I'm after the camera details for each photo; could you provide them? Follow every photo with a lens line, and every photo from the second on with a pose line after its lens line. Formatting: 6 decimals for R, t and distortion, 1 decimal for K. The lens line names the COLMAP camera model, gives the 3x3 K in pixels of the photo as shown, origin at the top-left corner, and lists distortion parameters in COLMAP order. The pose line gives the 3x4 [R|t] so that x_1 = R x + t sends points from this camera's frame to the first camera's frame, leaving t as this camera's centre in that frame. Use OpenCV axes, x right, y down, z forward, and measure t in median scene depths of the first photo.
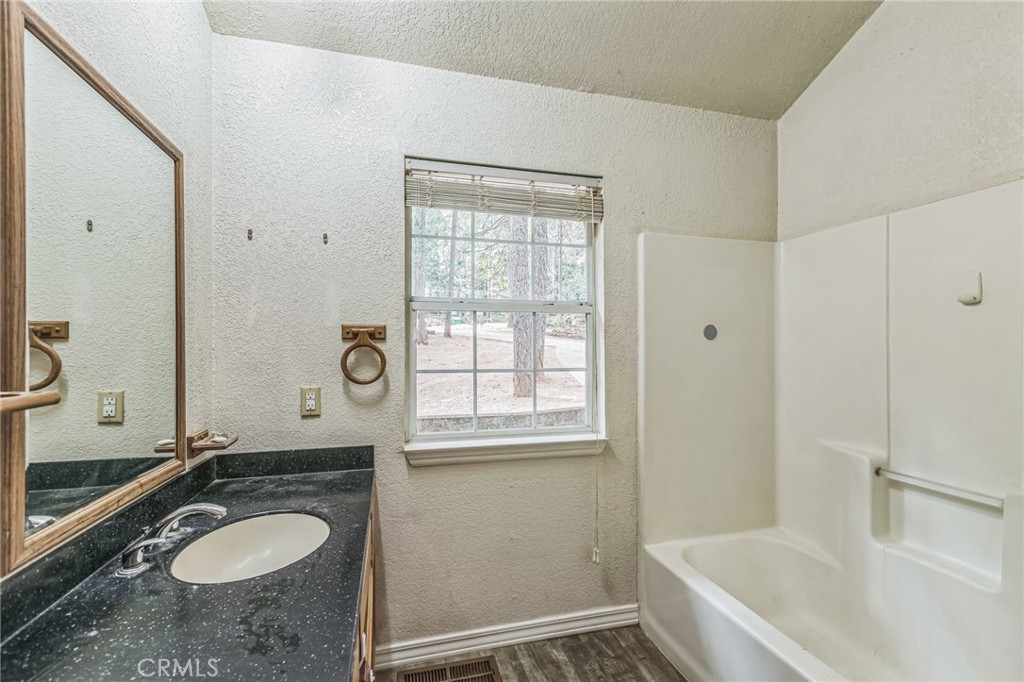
lens RADIAL K [[455.7, 0, 510.0], [0, 455.7, 347.1], [0, 0, 1]] dist [0.000964, 0.000118]
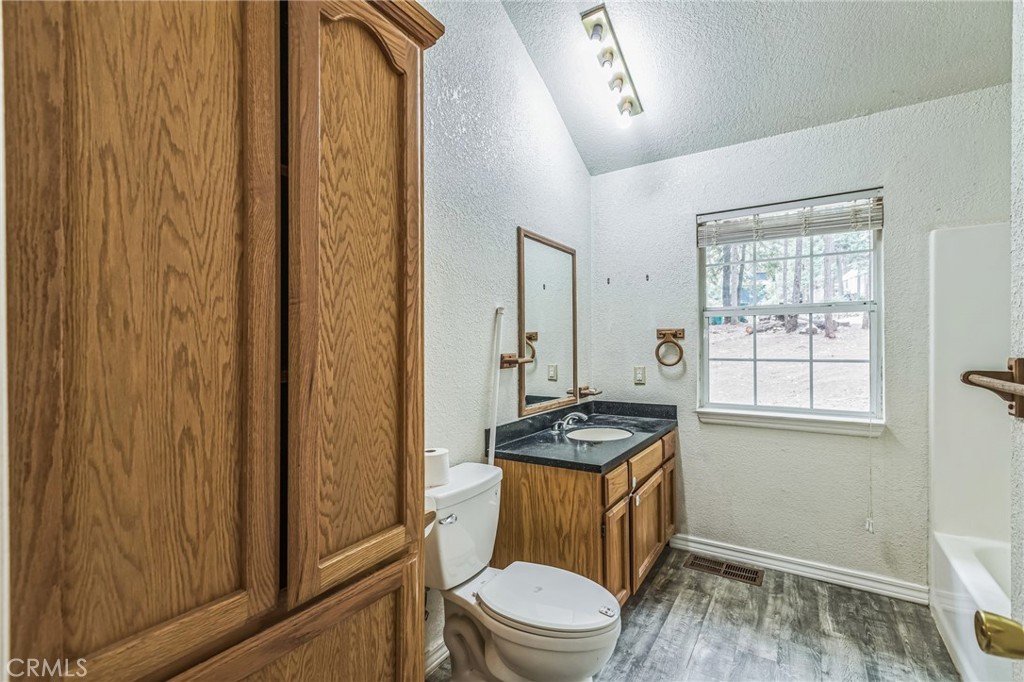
lens RADIAL K [[455.7, 0, 510.0], [0, 455.7, 347.1], [0, 0, 1]] dist [0.000964, 0.000118]
pose [[0.665621, 0.001151, -0.746289, 0.482913], [0.007305, 0.999941, 0.008058, -0.001697], [0.746254, -0.010816, 0.665573, -0.463836]]
